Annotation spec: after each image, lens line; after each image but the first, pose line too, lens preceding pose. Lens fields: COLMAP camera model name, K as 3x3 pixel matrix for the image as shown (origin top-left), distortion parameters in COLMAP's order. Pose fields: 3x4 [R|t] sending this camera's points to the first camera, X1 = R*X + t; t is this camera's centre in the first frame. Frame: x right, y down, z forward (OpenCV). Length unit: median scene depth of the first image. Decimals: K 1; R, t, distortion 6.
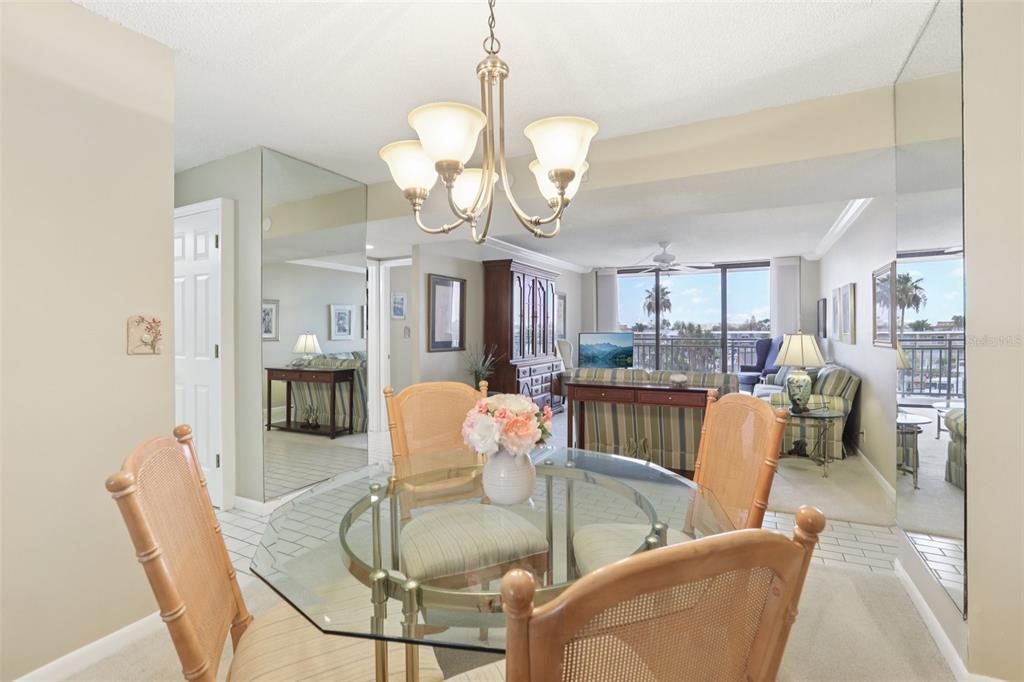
lens RADIAL K [[474.3, 0, 514.7], [0, 474.3, 329.7], [0, 0, 1]] dist [-0.029449, 0.007389]
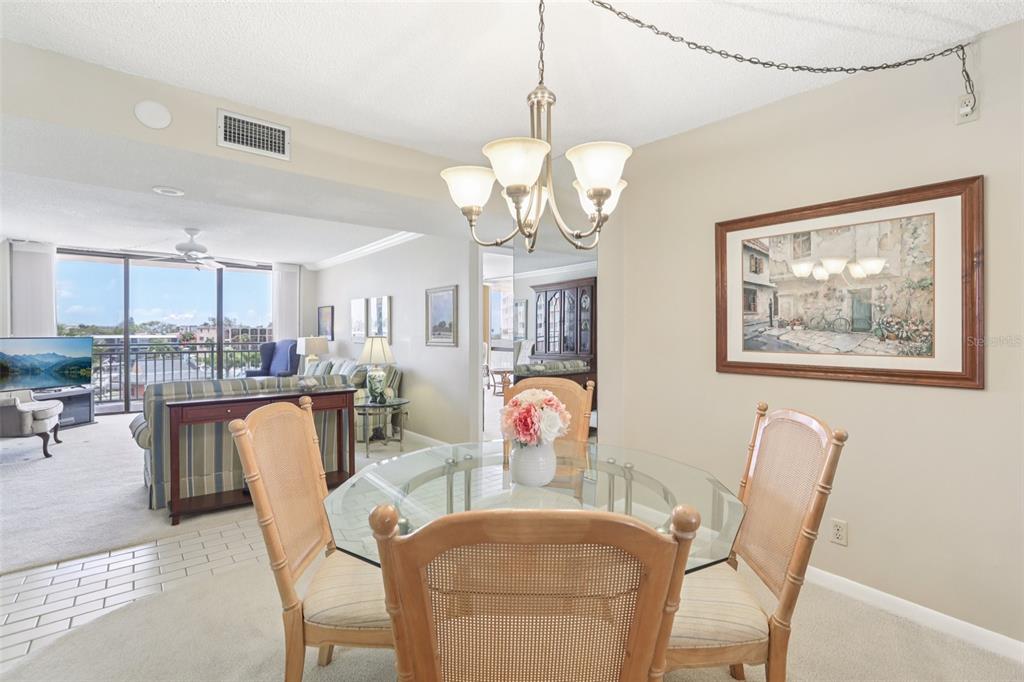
lens RADIAL K [[474.3, 0, 527.1], [0, 474.3, 335.0], [0, 0, 1]] dist [-0.029449, 0.007389]
pose [[0.381109, 0.001856, 0.924528, -0.189116], [-0.004878, 0.999988, 0.000004, 0.001256], [-0.924517, -0.004511, 0.381114, 0.108054]]
